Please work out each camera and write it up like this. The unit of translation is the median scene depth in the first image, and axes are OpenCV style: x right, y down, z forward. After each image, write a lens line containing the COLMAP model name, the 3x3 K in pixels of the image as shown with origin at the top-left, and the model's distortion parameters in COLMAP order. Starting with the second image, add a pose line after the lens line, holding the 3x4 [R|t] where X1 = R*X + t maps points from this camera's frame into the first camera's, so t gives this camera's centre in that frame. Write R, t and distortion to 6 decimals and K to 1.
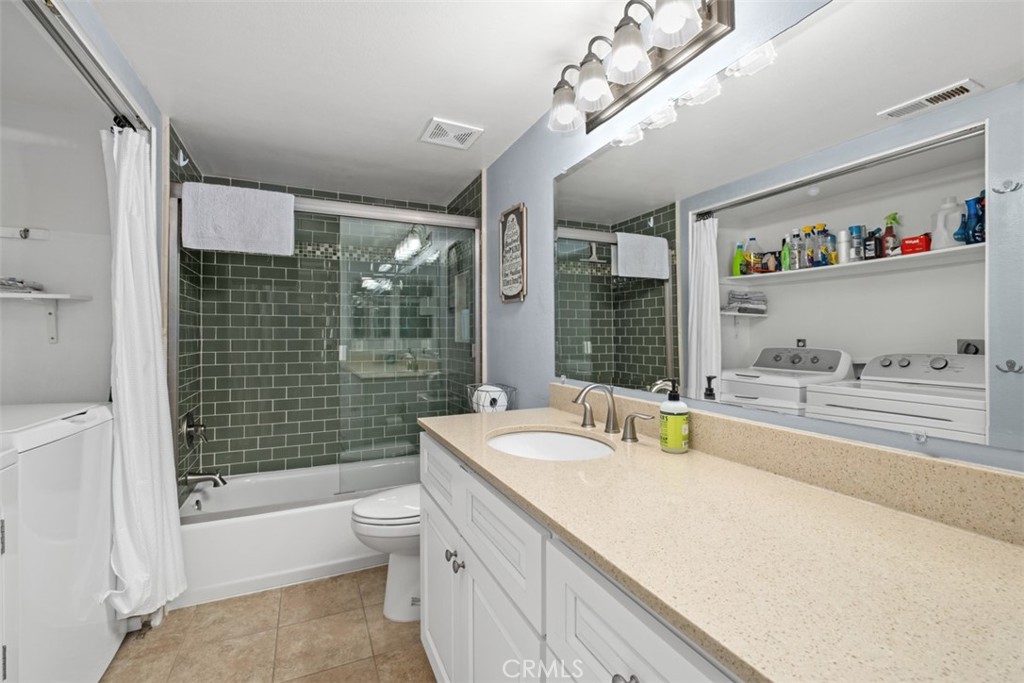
lens RADIAL K [[444.7, 0, 516.1], [0, 444.7, 335.8], [0, 0, 1]] dist [-0.000234, -0.005842]
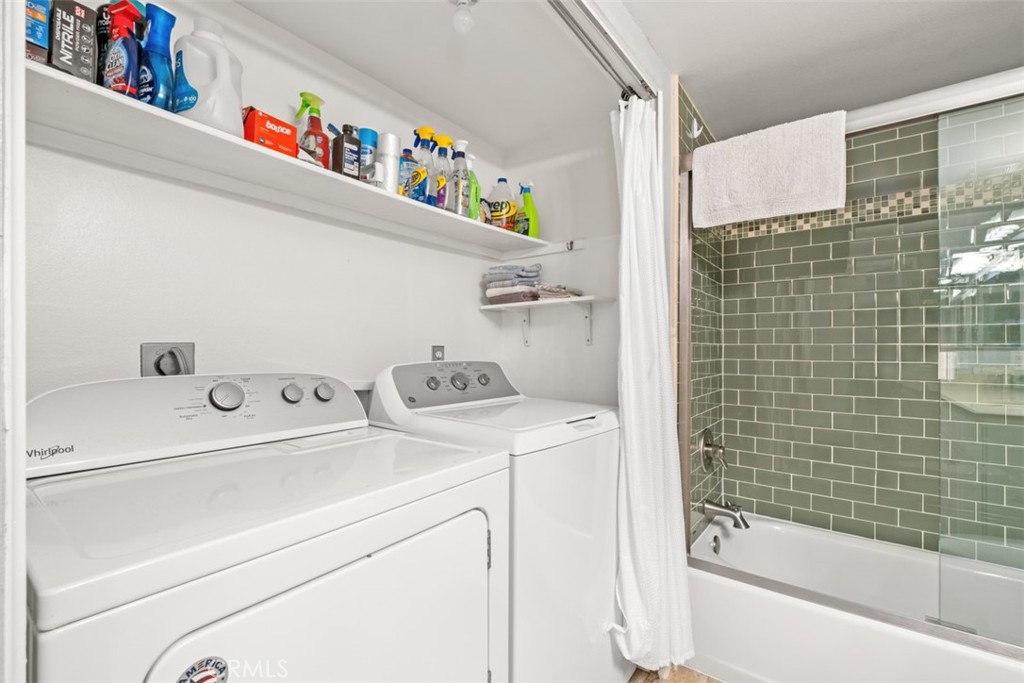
lens RADIAL K [[435.6, 0, 516.5], [0, 435.6, 342.2], [0, 0, 1]] dist [0.011063, -0.012558]
pose [[0.454575, -0.009905, -0.890653, -0.169529], [-0.005013, 0.999894, -0.013678, 0.021772], [0.890694, 0.010682, 0.454477, 0.318178]]
